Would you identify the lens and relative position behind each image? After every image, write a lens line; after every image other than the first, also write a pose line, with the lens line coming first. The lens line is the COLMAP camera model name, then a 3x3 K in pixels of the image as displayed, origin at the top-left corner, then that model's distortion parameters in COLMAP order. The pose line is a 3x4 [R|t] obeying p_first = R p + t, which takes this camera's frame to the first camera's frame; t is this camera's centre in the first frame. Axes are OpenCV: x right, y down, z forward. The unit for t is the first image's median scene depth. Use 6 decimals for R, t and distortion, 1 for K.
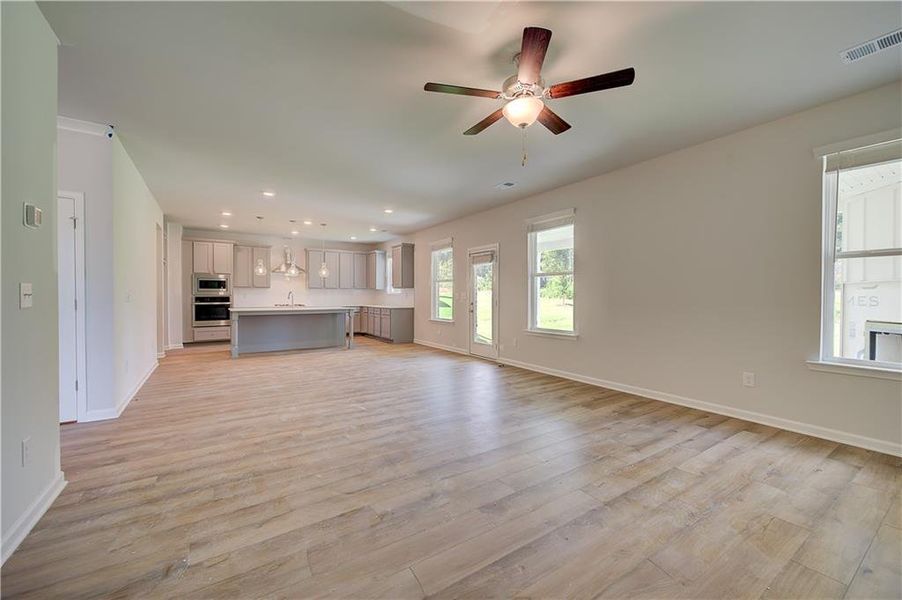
lens RADIAL K [[361.1, 0, 455.1], [0, 361.1, 300.0], [0, 0, 1]] dist [0.001123, -0.000506]
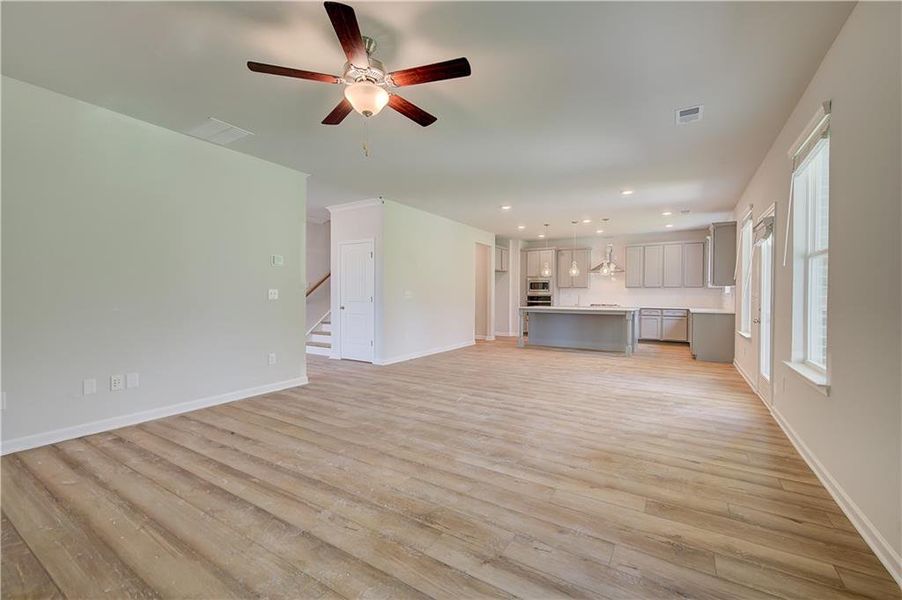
lens RADIAL K [[374.8, 0, 455.6], [0, 374.8, 299.2], [0, 0, 1]] dist [-0.000882, 0.000065]
pose [[0.417110, 0.011695, -0.908781, 0.414496], [-0.014423, 0.999876, 0.006247, -0.003201], [0.908742, 0.010502, 0.417227, 0.282652]]
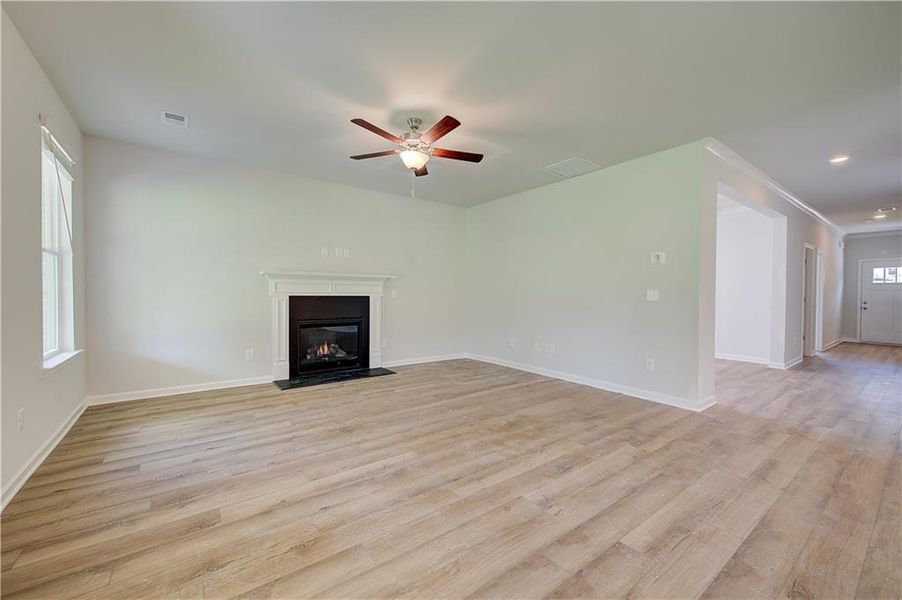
lens RADIAL K [[359.0, 0, 451.0], [0, 359.0, 300.0], [0, 0, 1]] dist [0.009938, -0.004961]
pose [[-0.999045, -0.007732, -0.043007, 0.036190], [-0.008994, 0.999532, 0.029241, -0.009904], [0.042760, 0.029600, -0.998647, 0.836339]]
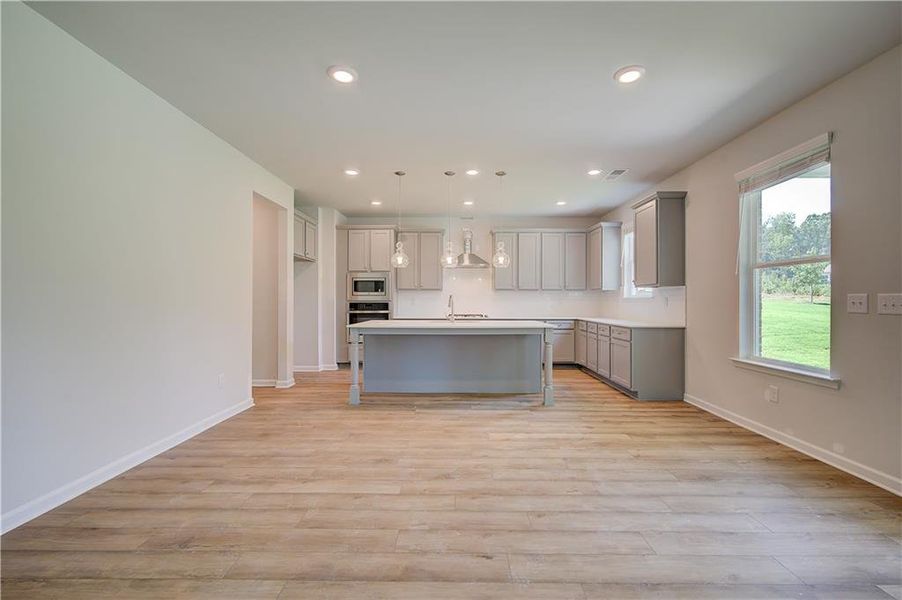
lens RADIAL K [[381.1, 0, 454.5], [0, 381.1, 299.6], [0, 0, 1]] dist [-0.001430, -0.000246]
pose [[0.825753, -0.002335, -0.564027, -0.108246], [-0.006521, 0.999885, -0.013687, -0.007402], [0.563994, 0.014980, 0.825643, 0.555276]]
